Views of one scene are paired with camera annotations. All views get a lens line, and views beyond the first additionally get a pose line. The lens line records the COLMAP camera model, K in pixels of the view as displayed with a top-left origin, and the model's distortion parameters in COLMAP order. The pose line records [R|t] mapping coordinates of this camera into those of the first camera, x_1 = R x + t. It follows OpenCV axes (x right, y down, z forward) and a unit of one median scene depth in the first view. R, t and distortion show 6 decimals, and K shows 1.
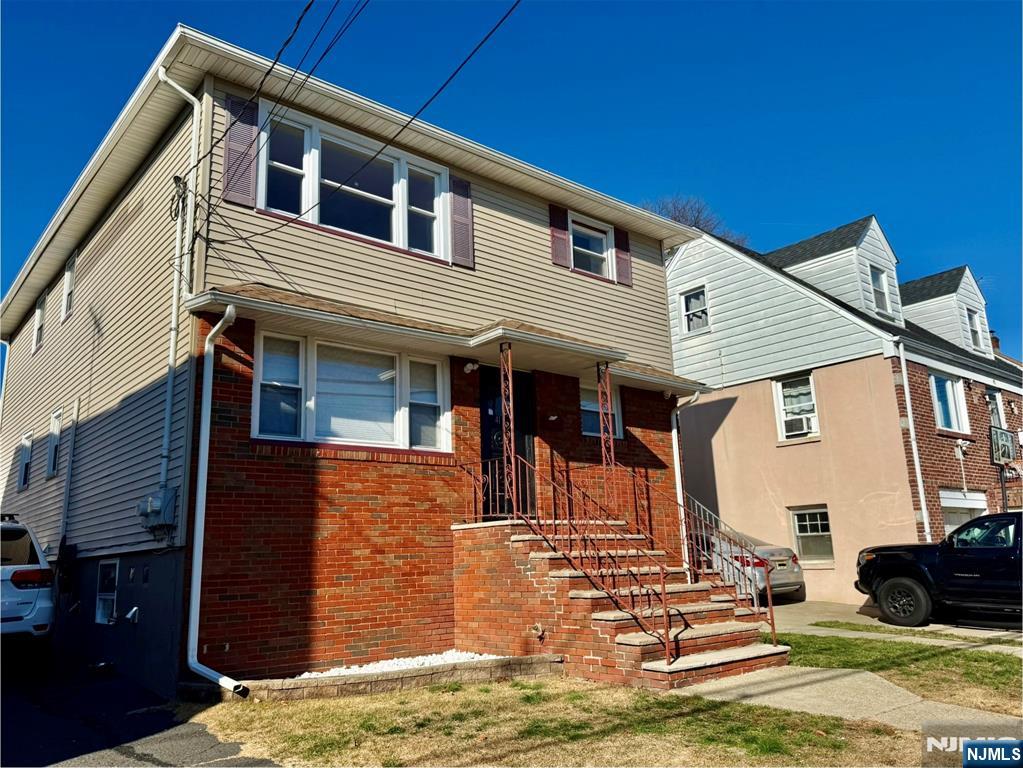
lens RADIAL K [[779.6, 0, 512.7], [0, 779.6, 373.5], [0, 0, 1]] dist [0.072981, -0.018416]
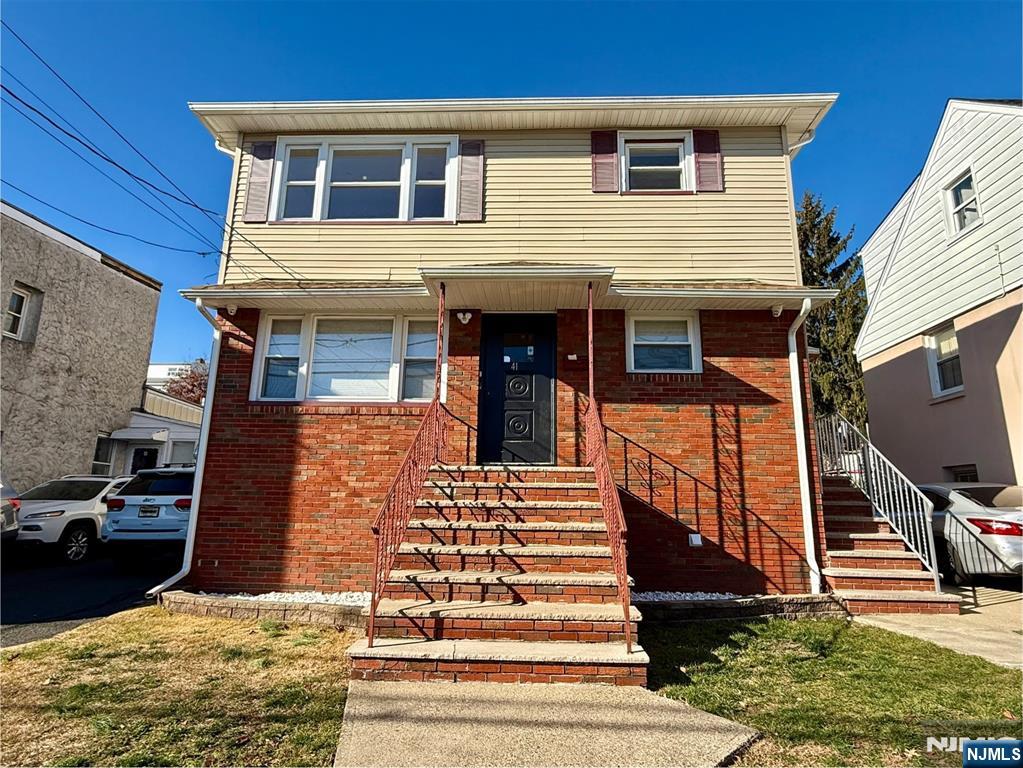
lens RADIAL K [[575.6, 0, 511.9], [0, 575.6, 385.3], [0, 0, 1]] dist [-0.007921, 0.000742]
pose [[0.733877, -0.102800, -0.671459, 0.521589], [0.119094, 0.992643, -0.021810, 0.111625], [0.668761, -0.063961, 0.740721, 0.526635]]
